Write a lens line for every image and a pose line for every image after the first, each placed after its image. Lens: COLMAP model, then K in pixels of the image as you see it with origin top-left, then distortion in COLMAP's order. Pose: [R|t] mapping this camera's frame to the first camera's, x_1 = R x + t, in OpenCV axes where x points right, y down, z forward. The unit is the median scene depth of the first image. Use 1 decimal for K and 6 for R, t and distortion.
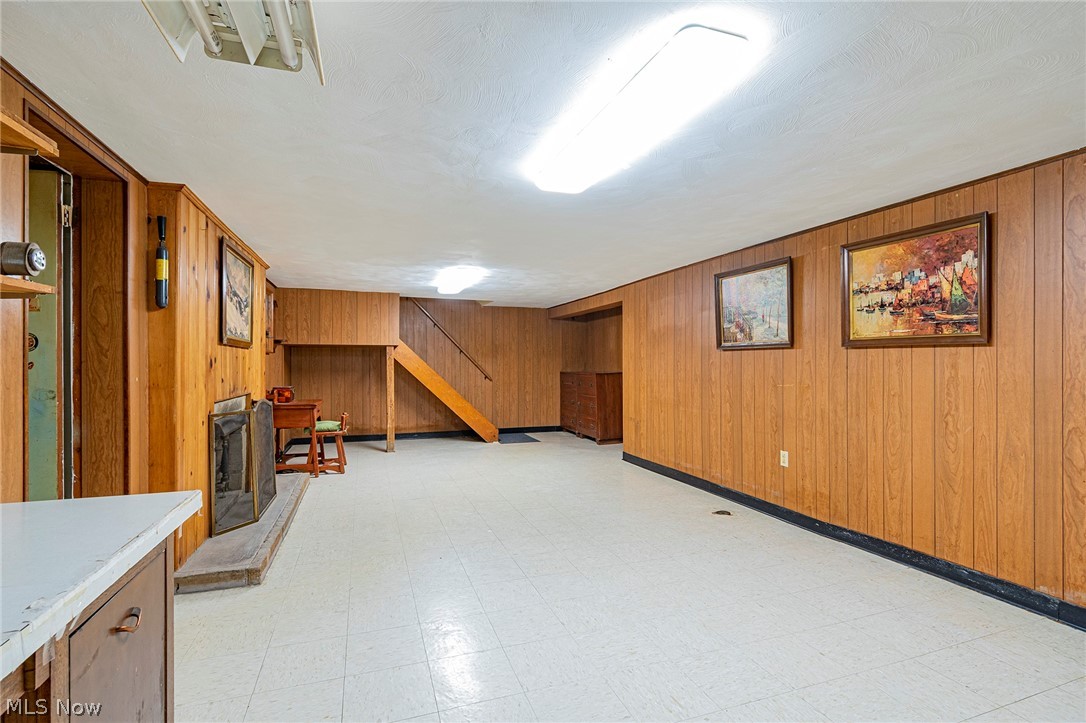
lens RADIAL K [[499.3, 0, 537.7], [0, 499.3, 359.0], [0, 0, 1]] dist [0.005480, -0.004249]
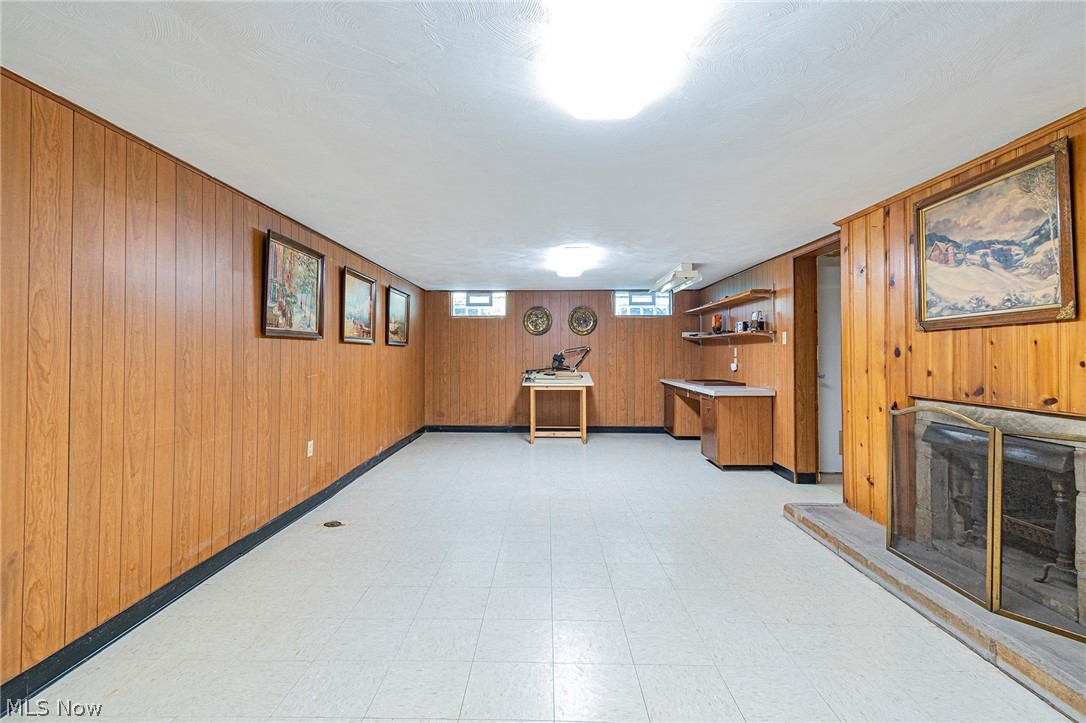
lens RADIAL K [[499.3, 0, 534.9], [0, 499.3, 357.3], [0, 0, 1]] dist [0.005480, -0.004249]
pose [[-0.936627, 0.000941, 0.350326, -0.248397], [0.001730, 0.999997, 0.001938, 0.011675], [-0.350323, 0.002422, -0.936626, 1.550536]]
